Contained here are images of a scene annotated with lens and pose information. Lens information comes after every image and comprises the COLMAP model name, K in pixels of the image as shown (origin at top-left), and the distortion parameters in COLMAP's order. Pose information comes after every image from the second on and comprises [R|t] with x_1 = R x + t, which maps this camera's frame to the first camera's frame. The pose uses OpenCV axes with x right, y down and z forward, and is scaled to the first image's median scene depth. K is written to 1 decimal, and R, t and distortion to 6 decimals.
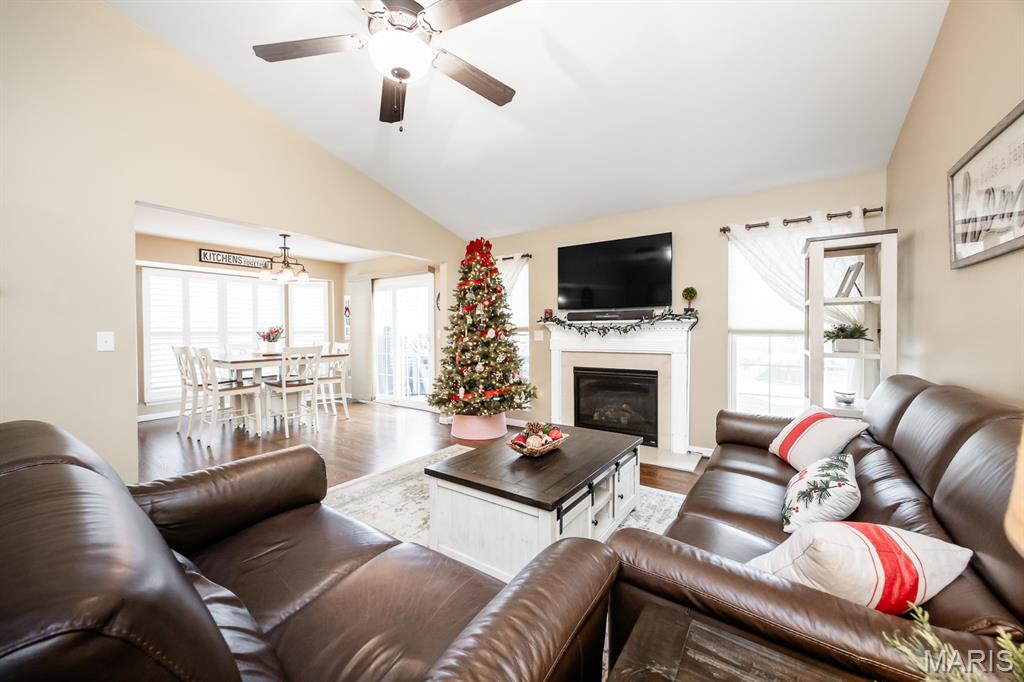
lens RADIAL K [[386.8, 0, 512.0], [0, 386.8, 341.0], [0, 0, 1]] dist [-0.002624, -0.000140]
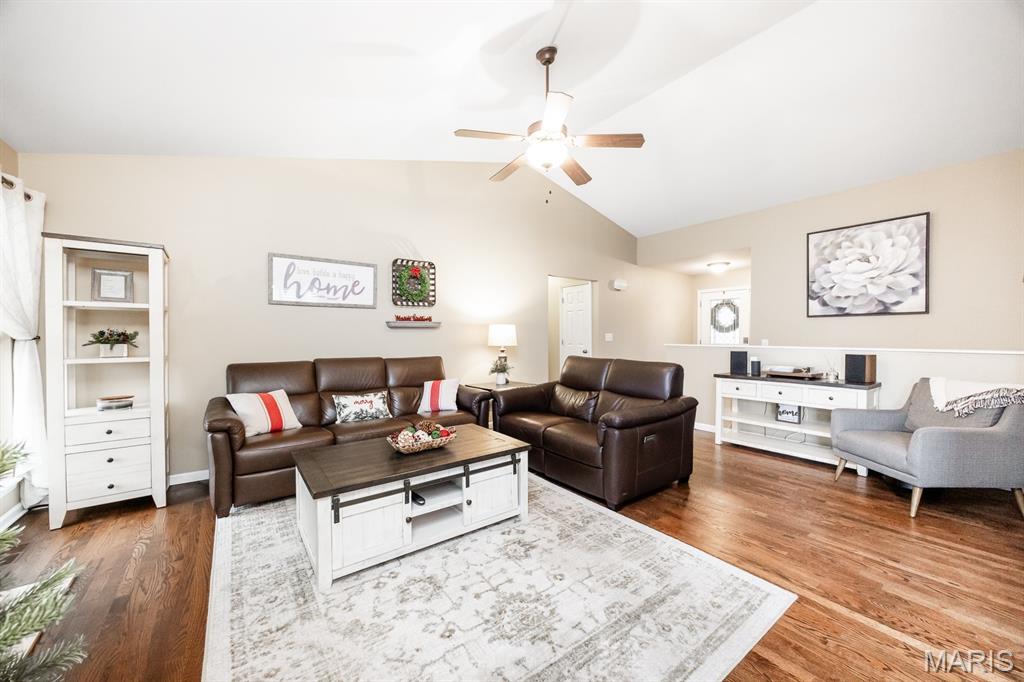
lens RADIAL K [[386.8, 0, 512.0], [0, 386.8, 341.0], [0, 0, 1]] dist [-0.002624, -0.000140]
pose [[-0.943999, -0.000523, 0.329949, -0.301447], [0.013196, 0.999139, 0.039339, -0.027138], [-0.329685, 0.041489, -0.943179, 1.137183]]
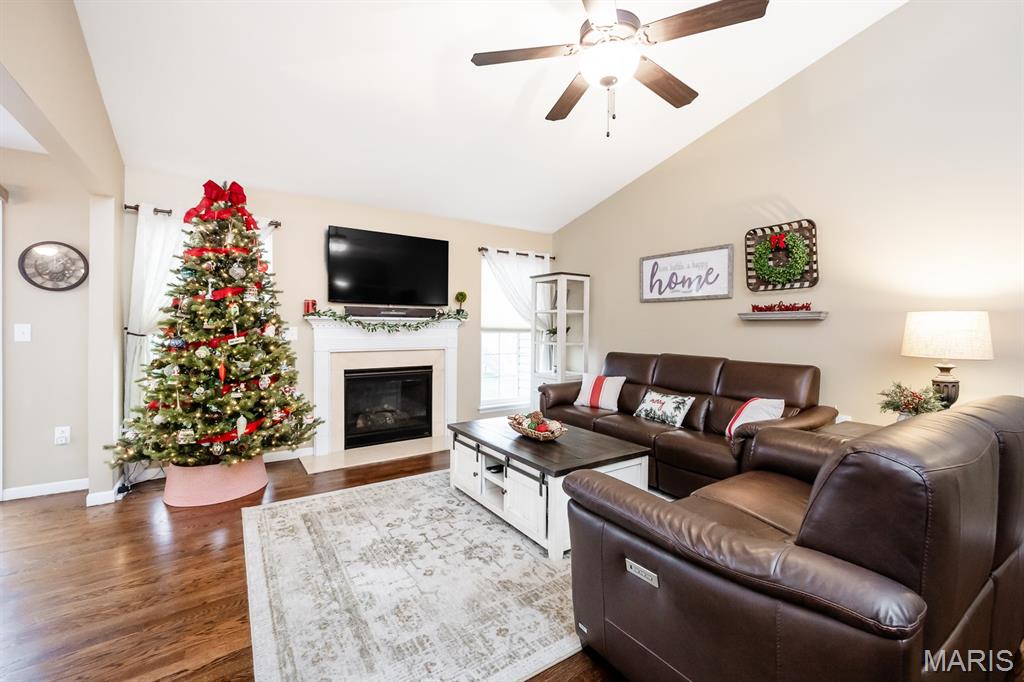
lens RADIAL K [[426.0, 0, 508.0], [0, 426.0, 330.4], [0, 0, 1]] dist [-0.000301, 0.000016]
pose [[0.376061, -0.001394, 0.926594, -0.658921], [0.016470, 0.999851, -0.005180, -0.011191], [-0.926449, 0.017209, 0.376028, 0.365833]]
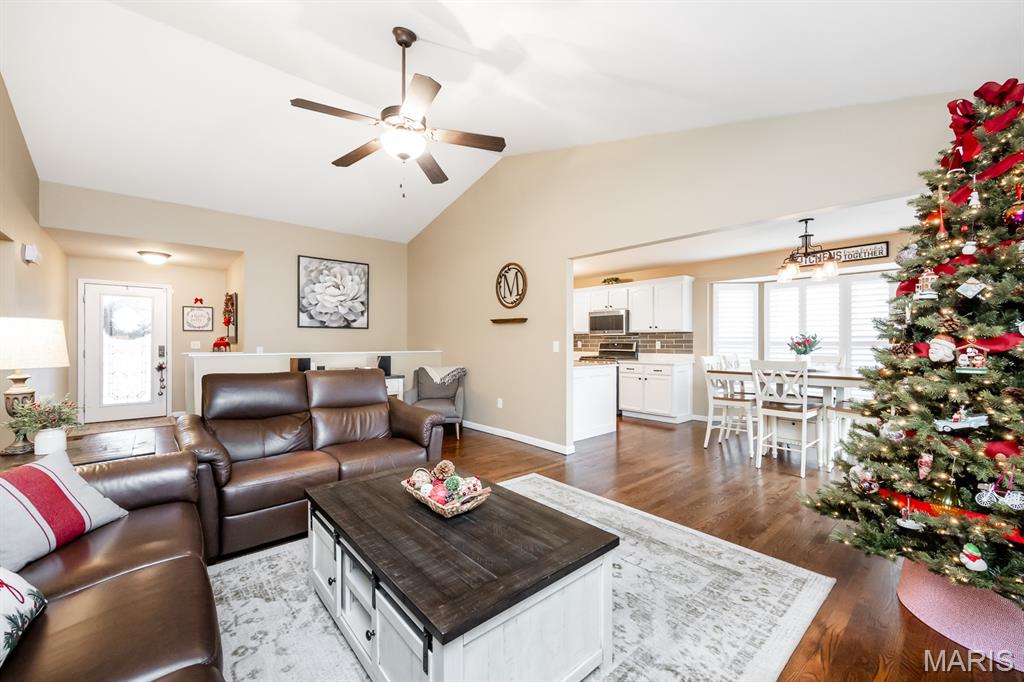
lens RADIAL K [[406.7, 0, 503.8], [0, 406.7, 341.3], [0, 0, 1]] dist [-0.001903, -0.000021]
pose [[-0.258696, 0.002280, -0.965956, 0.474053], [-0.024276, 0.999666, 0.008861, -0.022153], [0.965654, 0.025742, -0.258554, 0.781761]]
